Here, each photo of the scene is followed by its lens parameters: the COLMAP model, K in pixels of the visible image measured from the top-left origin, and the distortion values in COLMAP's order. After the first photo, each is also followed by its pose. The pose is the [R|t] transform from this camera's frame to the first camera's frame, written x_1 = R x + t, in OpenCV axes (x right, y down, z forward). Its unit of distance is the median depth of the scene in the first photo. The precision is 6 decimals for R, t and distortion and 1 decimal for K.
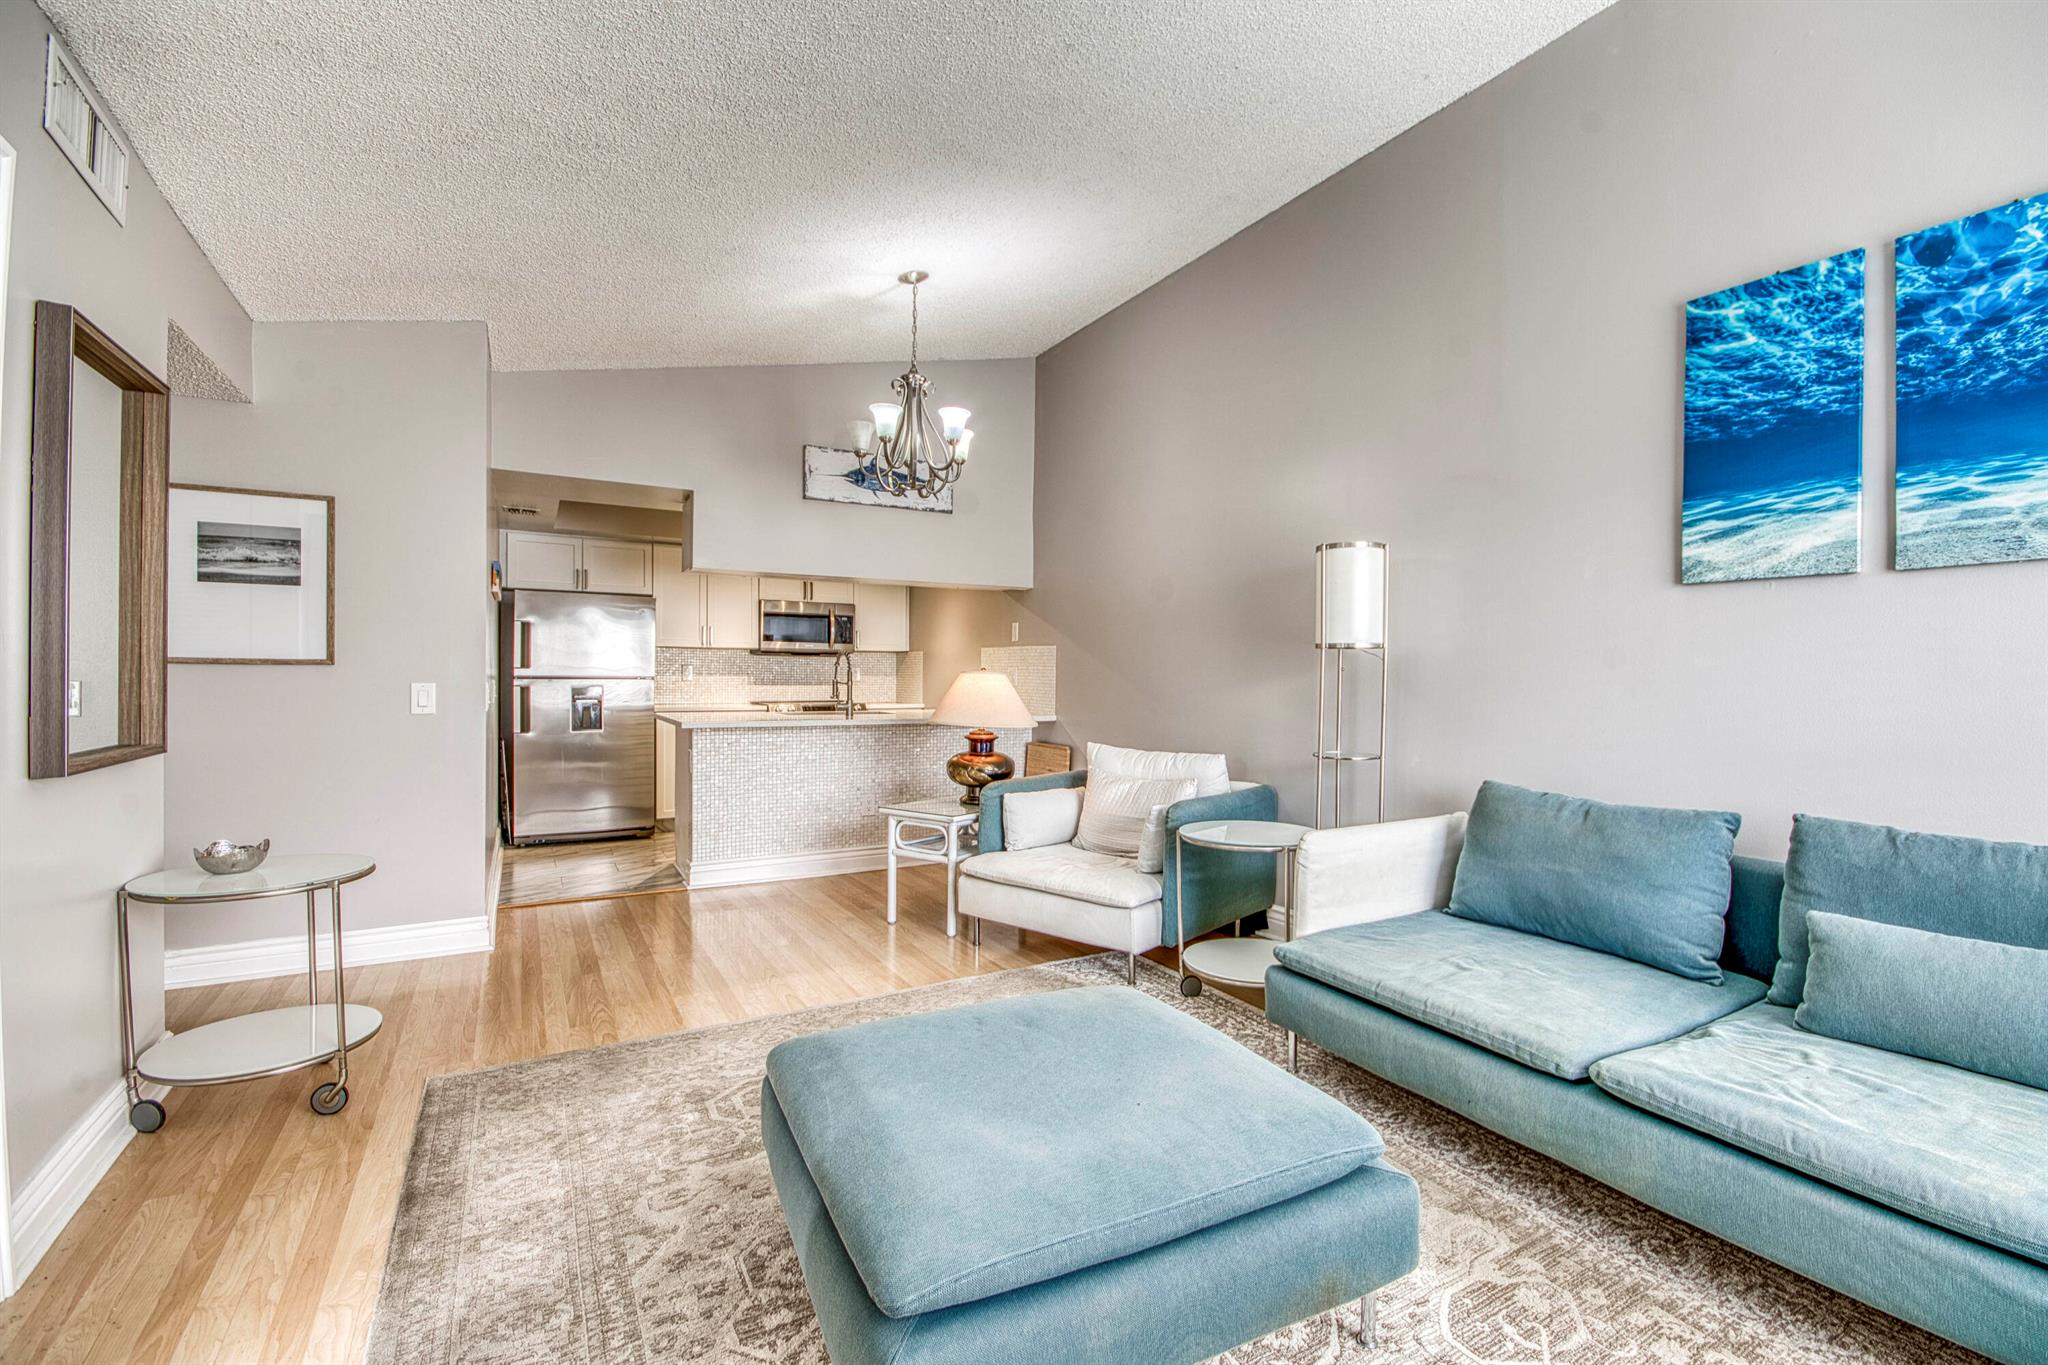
lens RADIAL K [[917.5, 0, 1079.4], [0, 917.5, 680.7], [0, 0, 1]] dist [-0.003459, -0.008988]
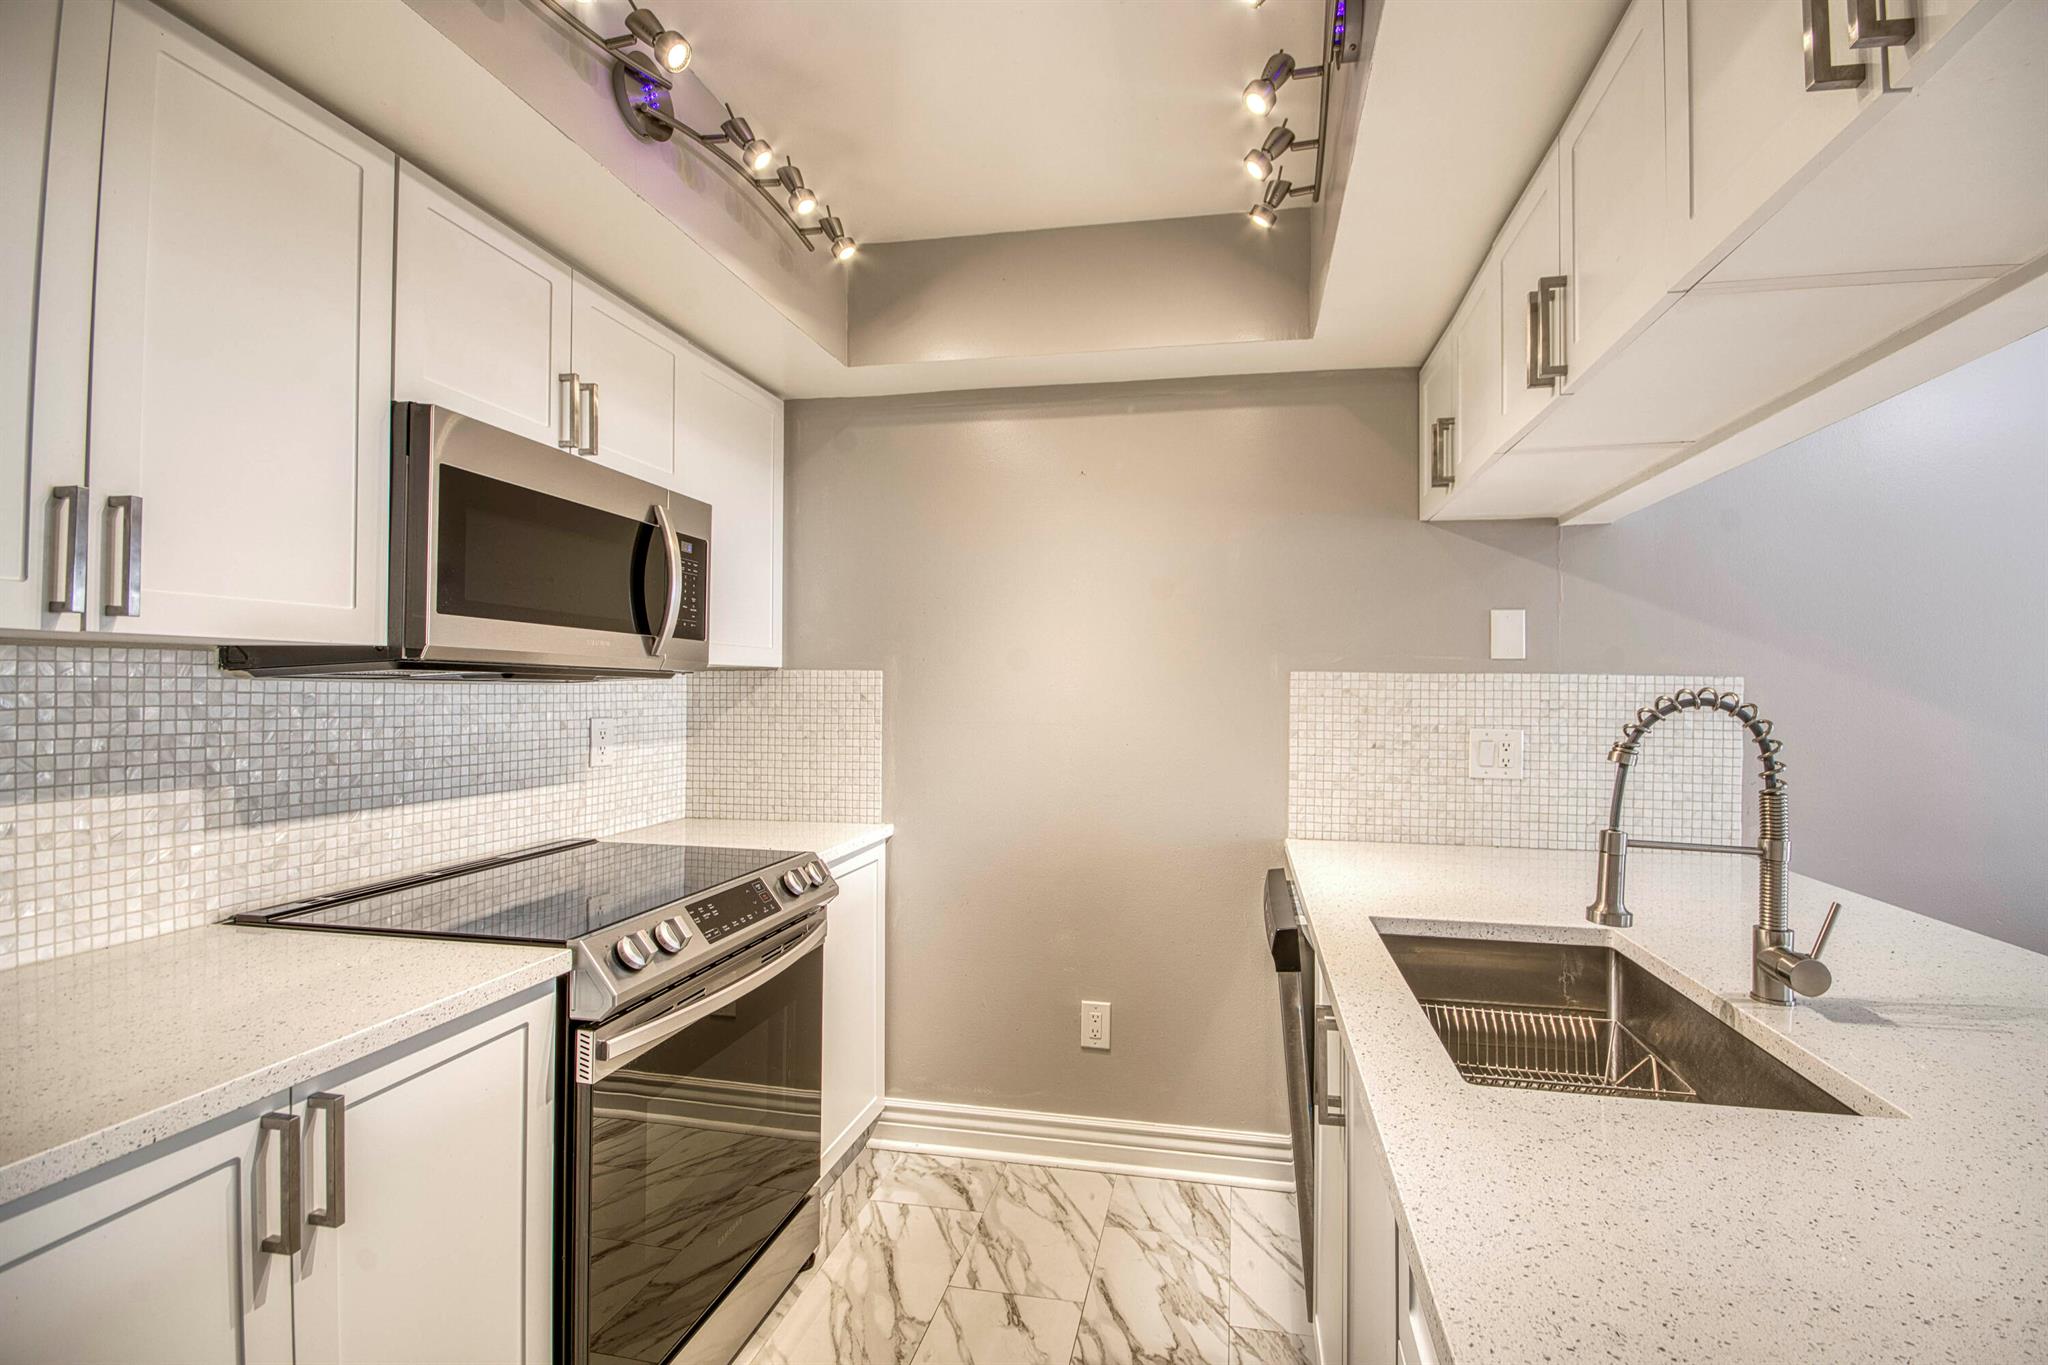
lens RADIAL K [[909.1, 0, 1079.5], [0, 909.1, 682.5], [0, 0, 1]] dist [-0.003530, 0.000019]
pose [[0.661135, 0.005638, 0.750246, -0.480919], [-0.000211, 0.999973, -0.007329, -0.031862], [-0.750267, 0.004687, 0.661119, 0.922166]]
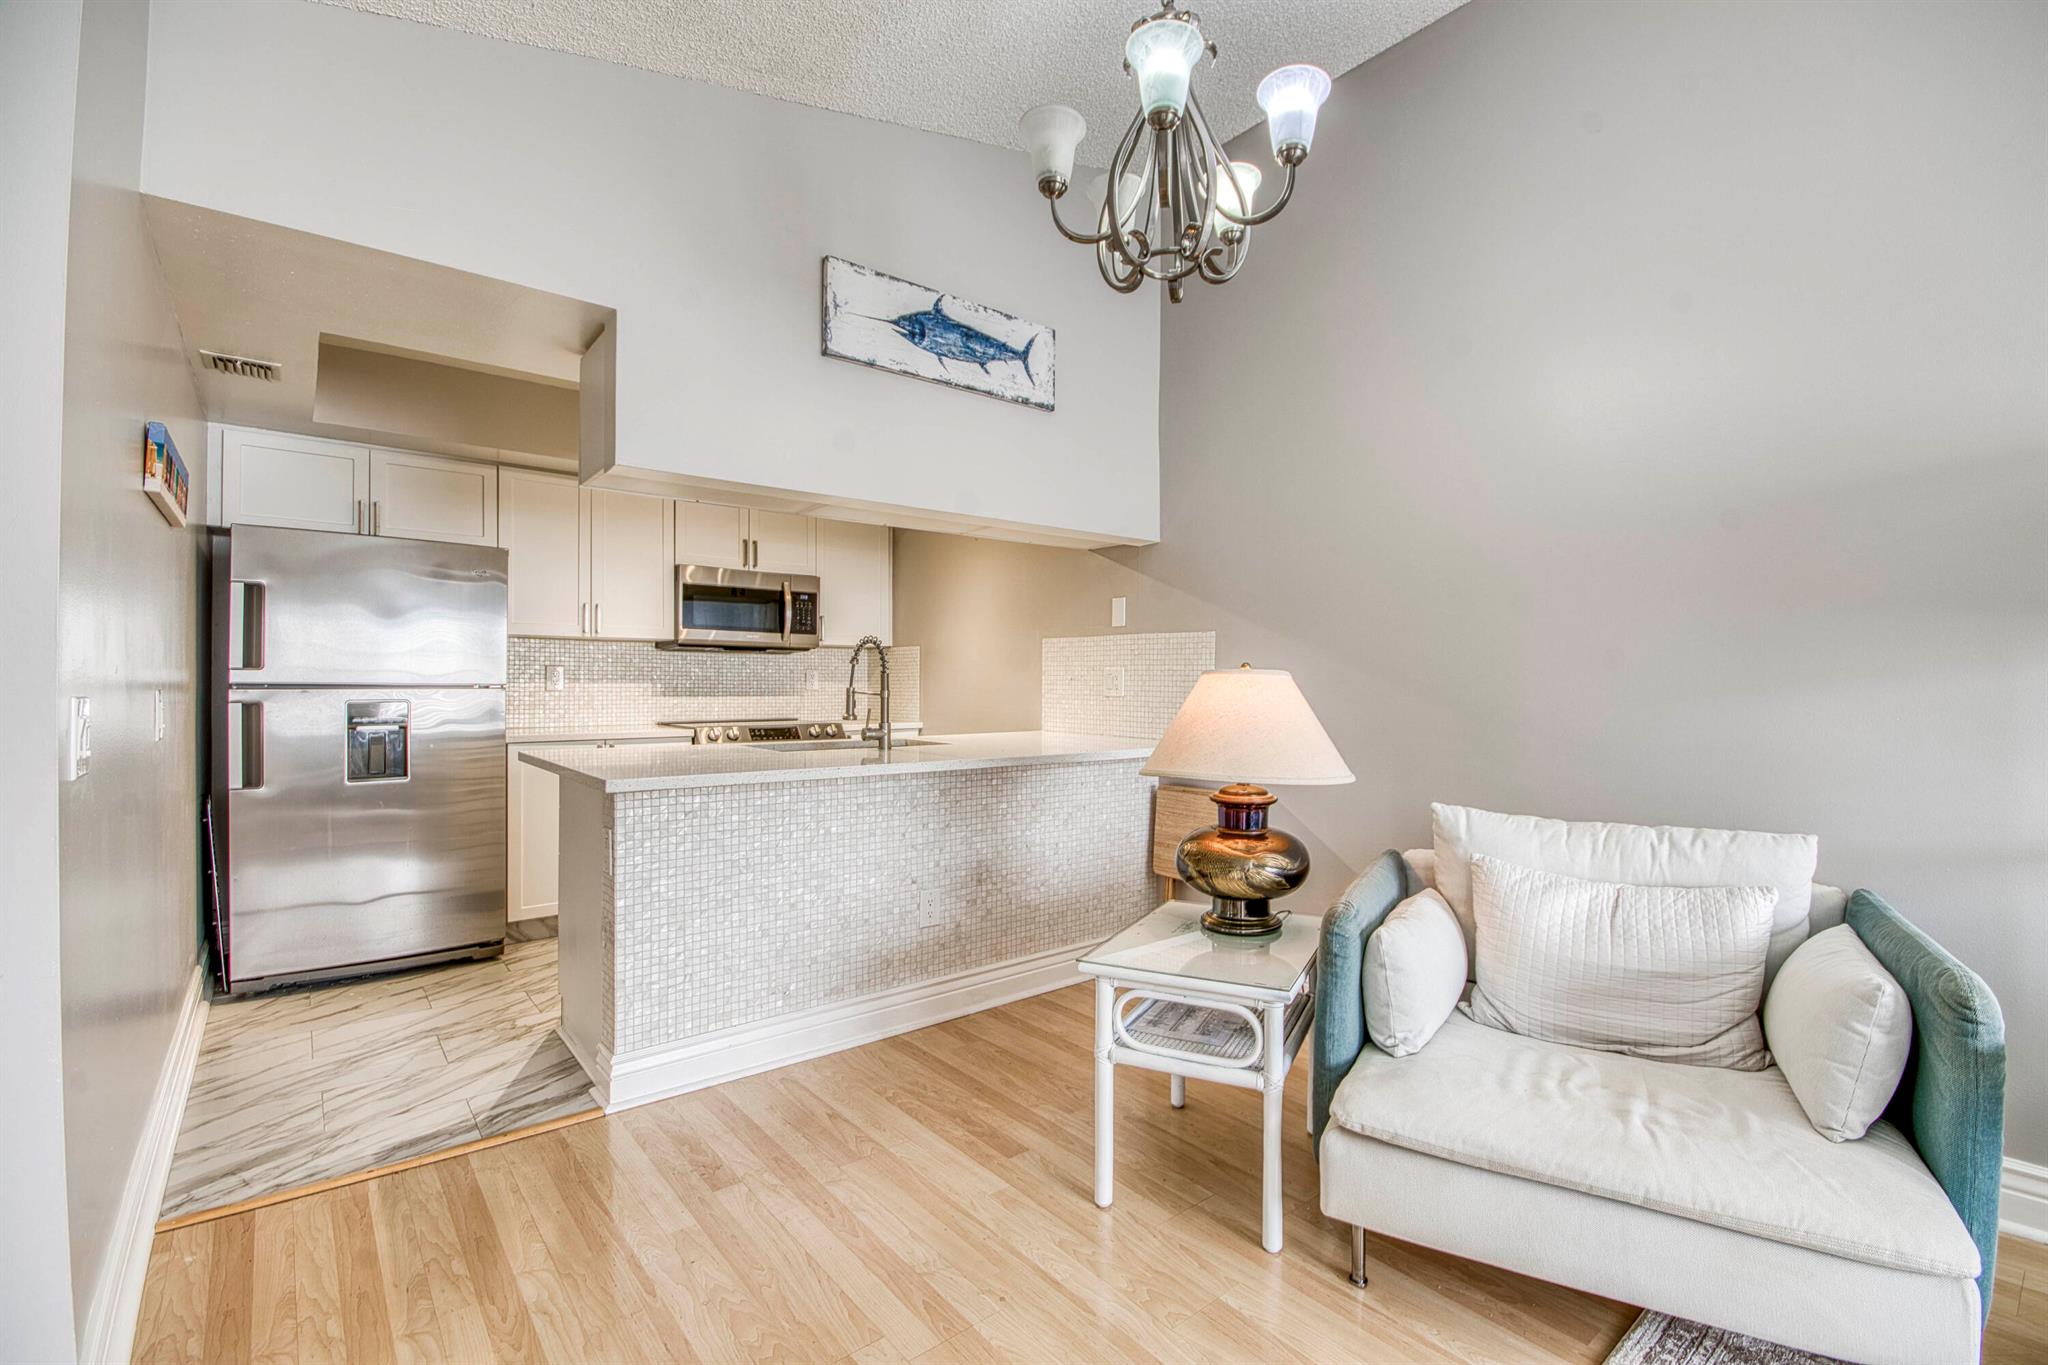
lens RADIAL K [[922.9, 0, 1096.3], [0, 922.9, 682.9], [0, 0, 1]] dist [-0.015416, -0.000223]
pose [[0.985029, -0.003158, 0.172358, -0.205179], [0.004086, 0.999979, -0.005032, -0.000606], [-0.172338, 0.005661, 0.985022, 0.380793]]
